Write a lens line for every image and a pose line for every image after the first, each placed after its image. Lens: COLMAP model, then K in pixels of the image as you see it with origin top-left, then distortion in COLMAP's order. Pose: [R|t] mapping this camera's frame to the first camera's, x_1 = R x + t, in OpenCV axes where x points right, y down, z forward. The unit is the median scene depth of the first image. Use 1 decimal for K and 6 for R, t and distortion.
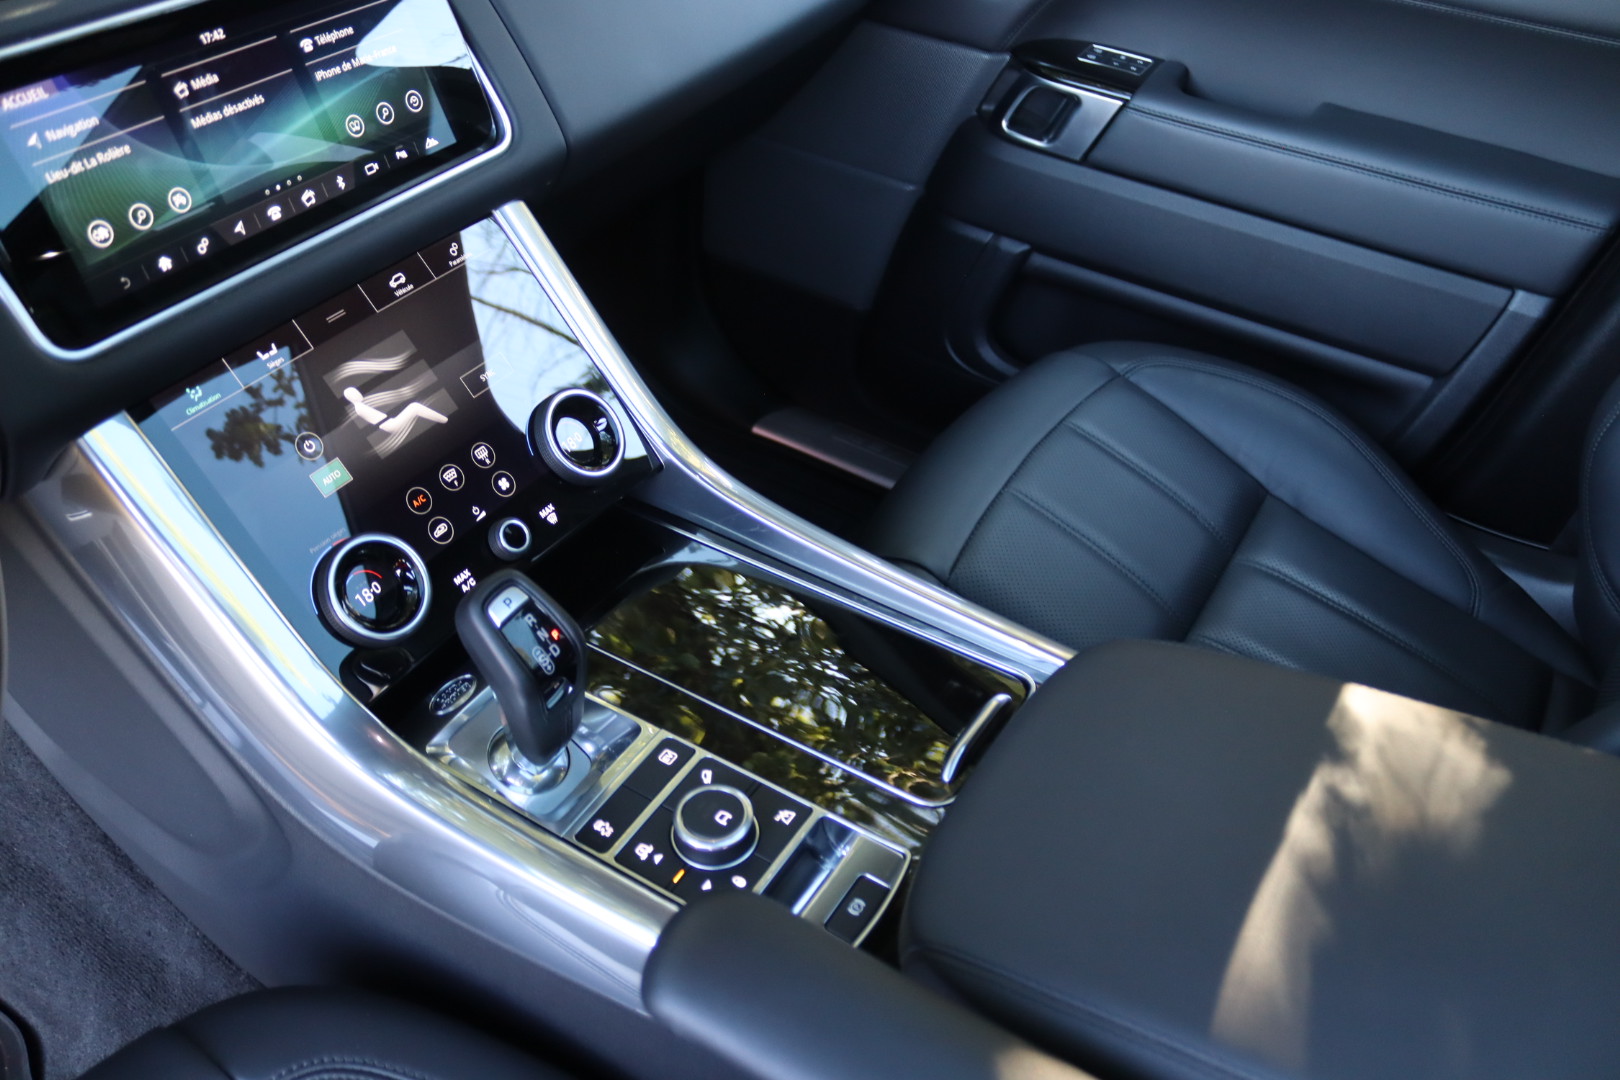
lens RADIAL K [[1352.9, 0, 814.7], [0, 1352.9, 558.1], [0, 0, 1]] dist [-0.162913, 0.142973]
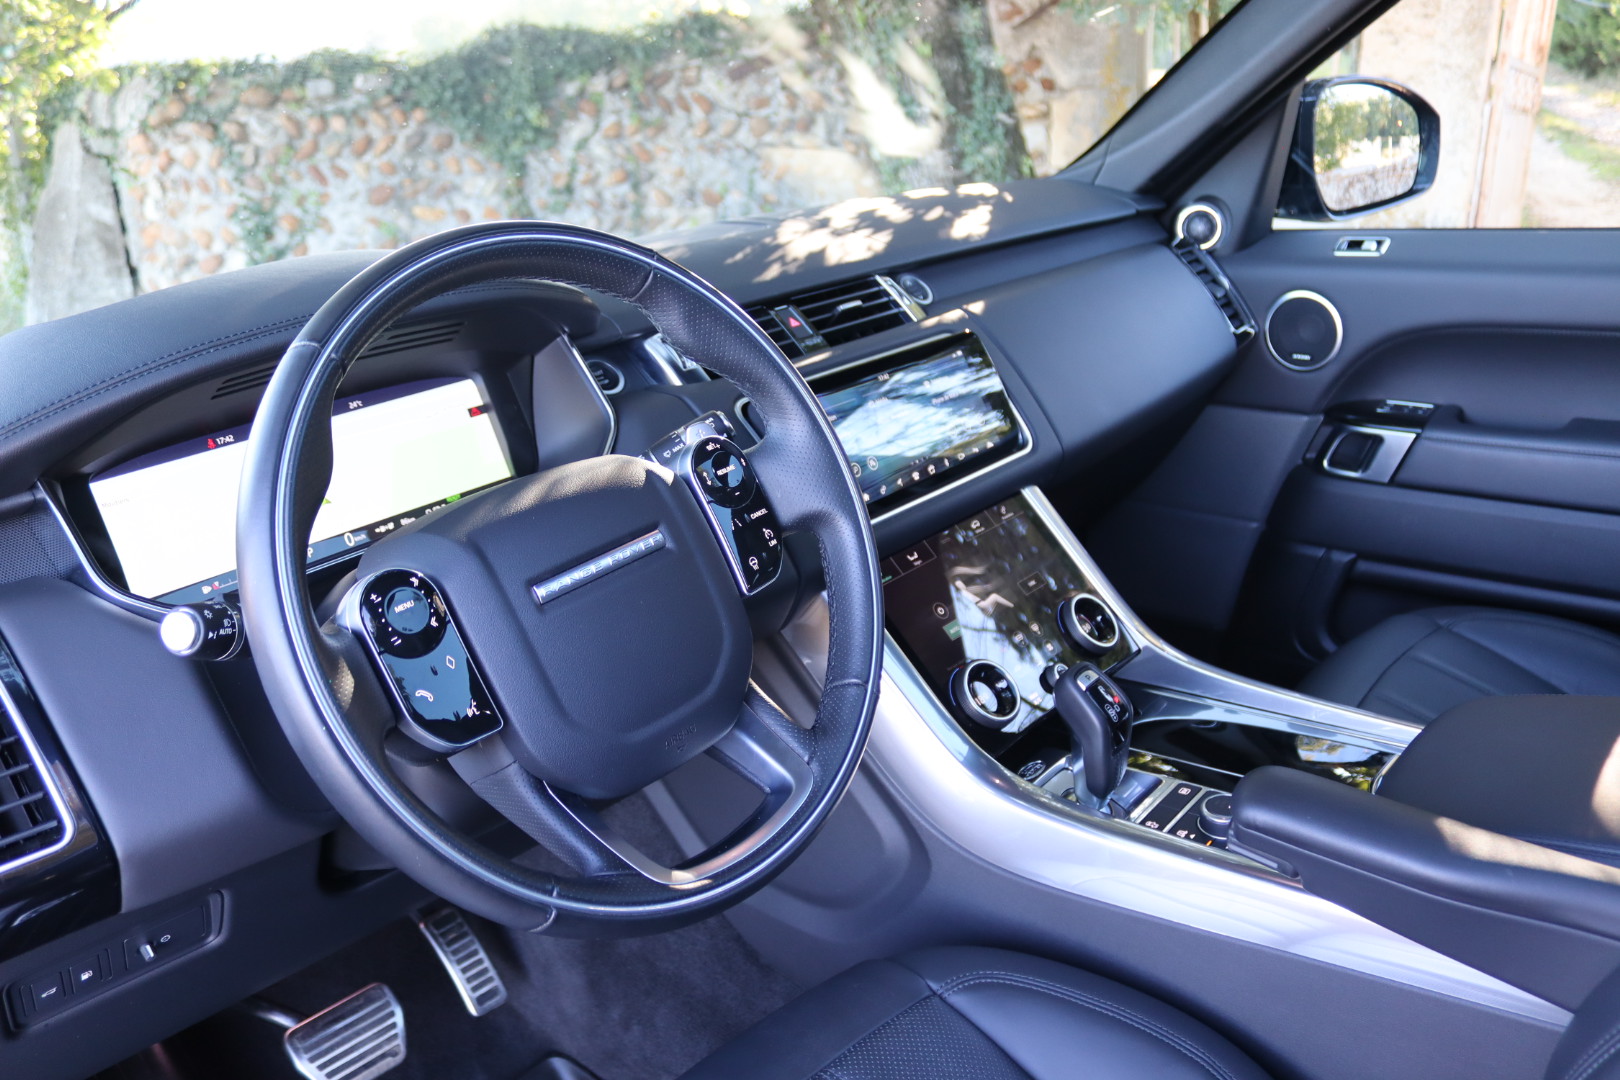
lens RADIAL K [[1352.9, 0, 814.7], [0, 1352.9, 558.1], [0, 0, 1]] dist [-0.162913, 0.142973]
pose [[0.979220, -0.066823, -0.191477, -0.196348], [-0.002958, 0.939350, -0.342948, 0.386285], [0.202781, 0.336388, 0.919632, -0.518793]]
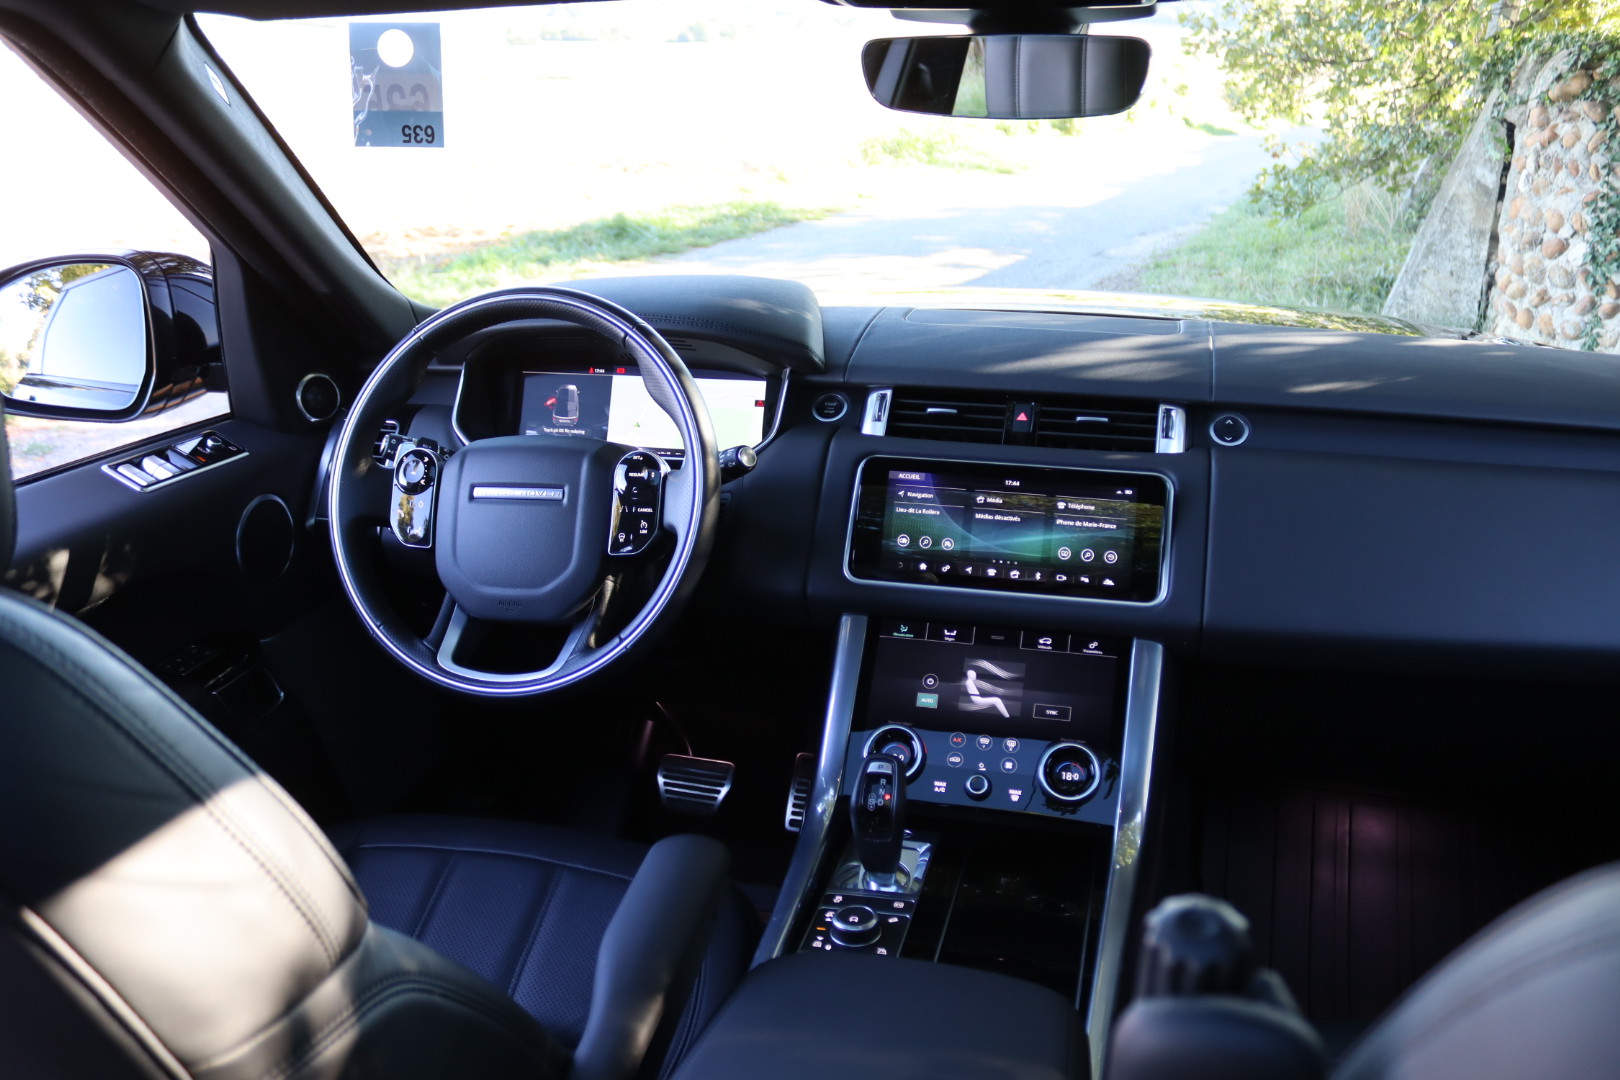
lens RADIAL K [[1395.4, 0, 776.2], [0, 1395.4, 544.8], [0, 0, 1]] dist [-0.284823, 0.329446]
pose [[0.268885, 0.256952, -0.928265, 1.222868], [-0.597043, 0.800729, 0.048706, -0.188373], [0.755804, 0.541118, 0.368716, 0.009157]]
